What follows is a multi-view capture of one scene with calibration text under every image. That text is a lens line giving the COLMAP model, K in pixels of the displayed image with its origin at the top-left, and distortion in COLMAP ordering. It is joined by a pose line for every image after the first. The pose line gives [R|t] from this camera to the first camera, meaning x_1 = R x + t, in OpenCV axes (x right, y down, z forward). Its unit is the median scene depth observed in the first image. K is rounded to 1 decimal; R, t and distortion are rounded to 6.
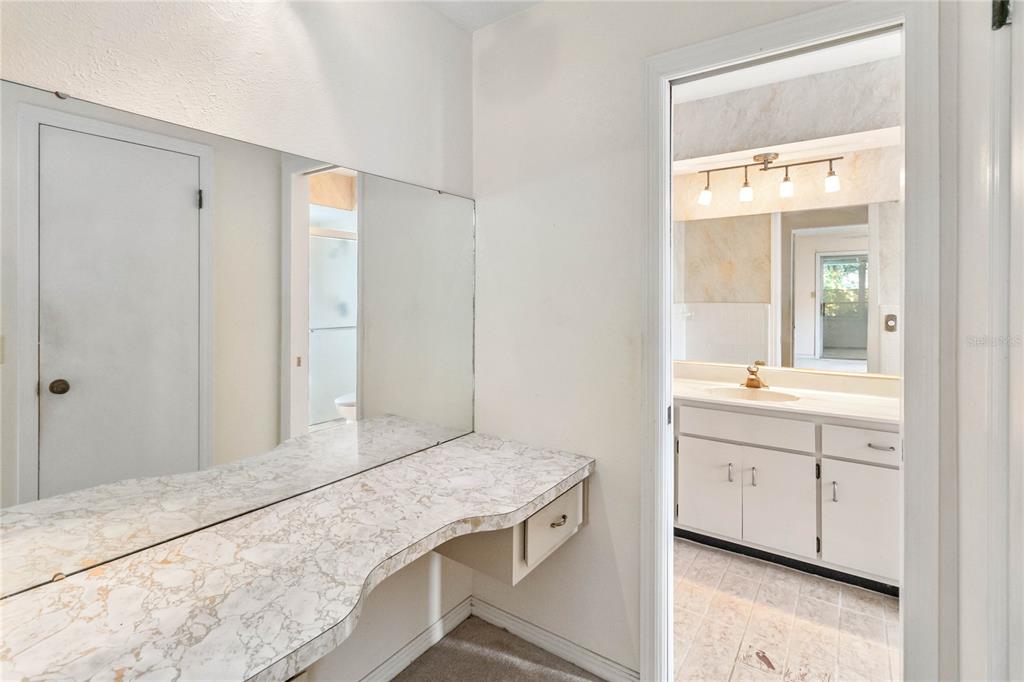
lens RADIAL K [[482.9, 0, 520.8], [0, 482.9, 296.0], [0, 0, 1]] dist [0.015873, -0.000397]
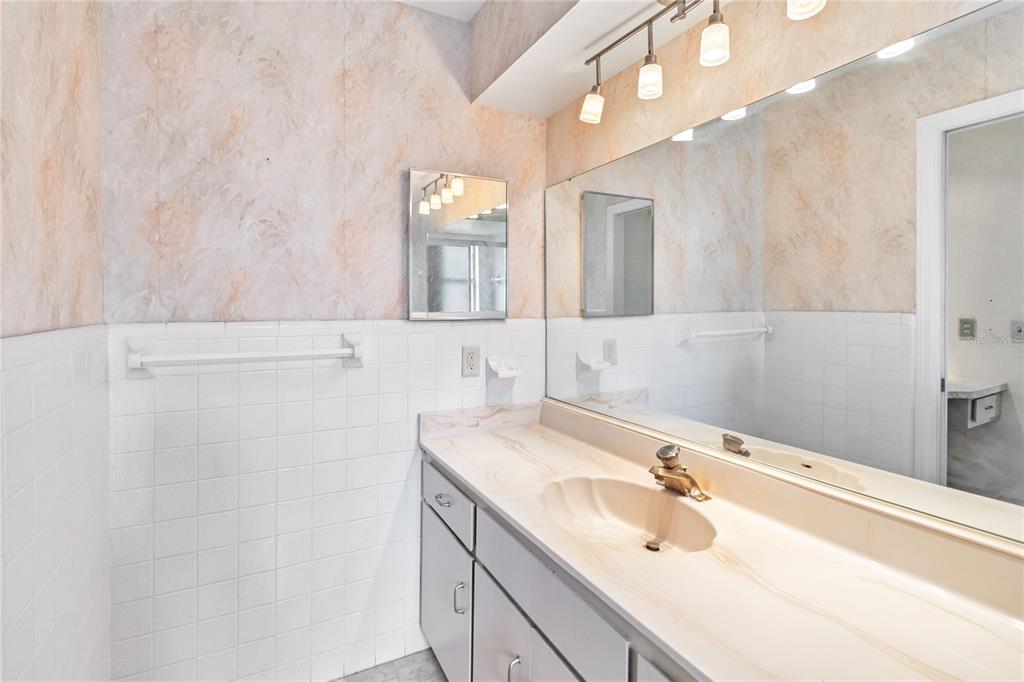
lens RADIAL K [[482.9, 0, 503.1], [0, 482.9, 302.5], [0, 0, 1]] dist [0.015873, -0.000397]
pose [[0.883454, 0.000265, -0.468517, 0.563943], [0.000122, 1.000000, 0.000795, 0.003766], [0.468517, -0.000759, 0.883454, 0.519969]]
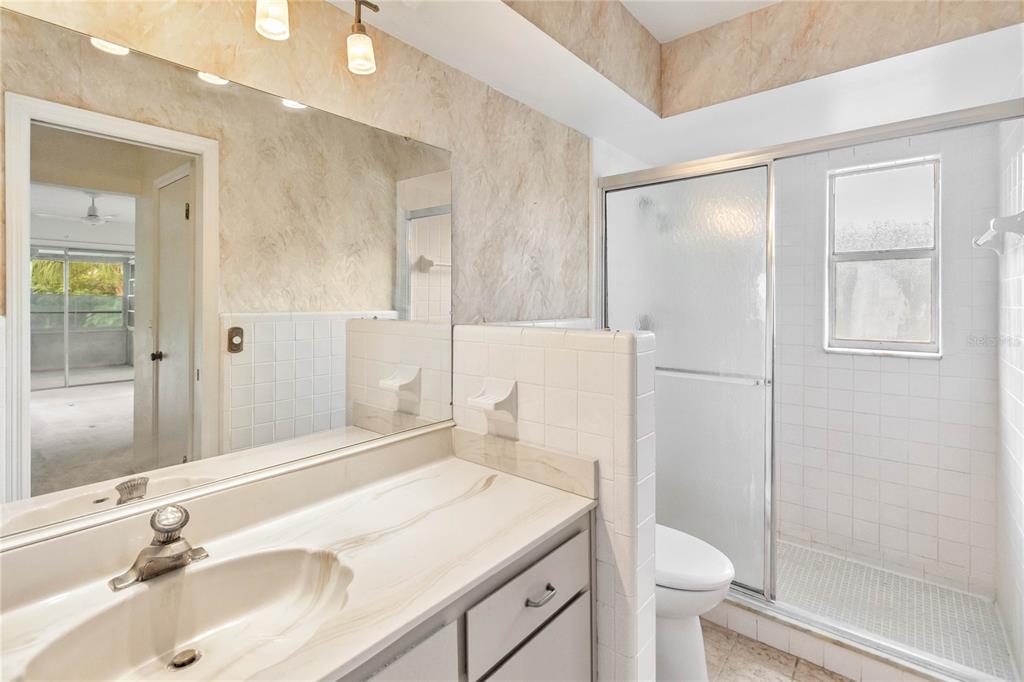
lens RADIAL K [[482.9, 0, 529.4], [0, 482.9, 297.0], [0, 0, 1]] dist [0.015873, -0.000397]
pose [[0.092965, 0.017629, 0.995513, 0.181245], [-0.003712, 0.999842, -0.017359, 0.009143], [-0.995662, -0.002081, 0.093016, 0.744004]]
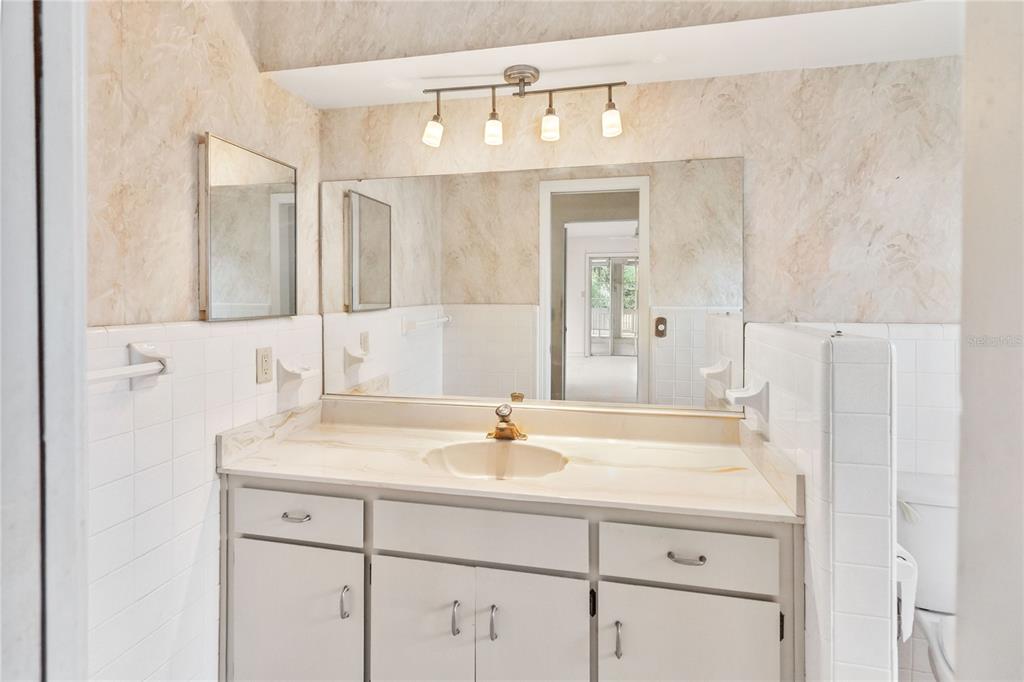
lens RADIAL K [[482.9, 0, 511.5], [0, 482.9, 295.5], [0, 0, 1]] dist [0.015873, -0.000397]
pose [[0.923014, 0.002307, 0.384759, 0.249132], [-0.002801, 0.999996, 0.000723, -0.001298], [-0.384755, -0.001745, 0.923017, 0.421320]]
